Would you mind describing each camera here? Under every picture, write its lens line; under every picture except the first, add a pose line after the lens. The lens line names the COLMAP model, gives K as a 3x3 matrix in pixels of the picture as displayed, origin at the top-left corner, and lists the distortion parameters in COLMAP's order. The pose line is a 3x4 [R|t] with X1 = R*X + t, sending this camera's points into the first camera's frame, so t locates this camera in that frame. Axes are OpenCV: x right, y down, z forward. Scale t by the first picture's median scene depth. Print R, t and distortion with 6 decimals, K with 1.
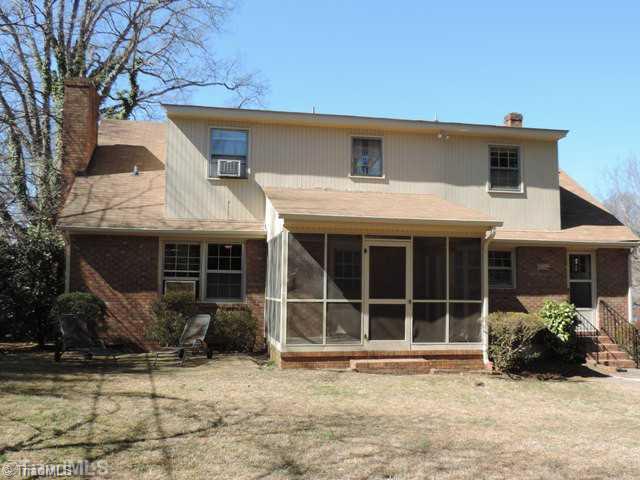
lens RADIAL K [[615.9, 0, 320.0], [0, 615.9, 240.0], [0, 0, 1]] dist [-0.017205, -0.009549]
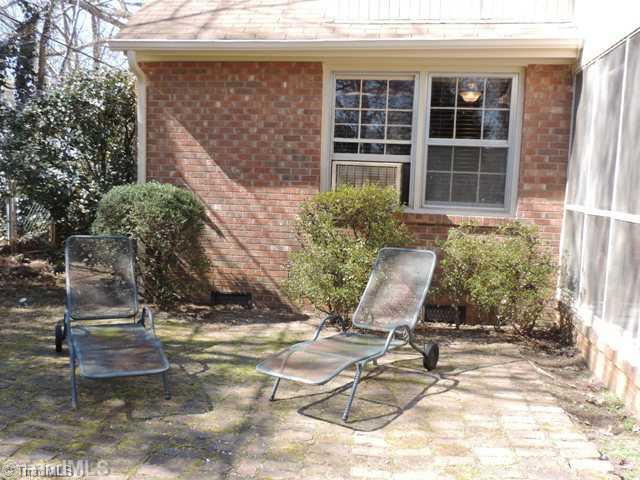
lens RADIAL K [[615.9, 0, 320.0], [0, 615.9, 240.0], [0, 0, 1]] dist [-0.017205, -0.009549]
pose [[0.938681, 0.054193, -0.340500, -0.105788], [0.005233, 0.985217, 0.171230, 0.045746], [0.344746, -0.162512, 0.924521, 0.571948]]
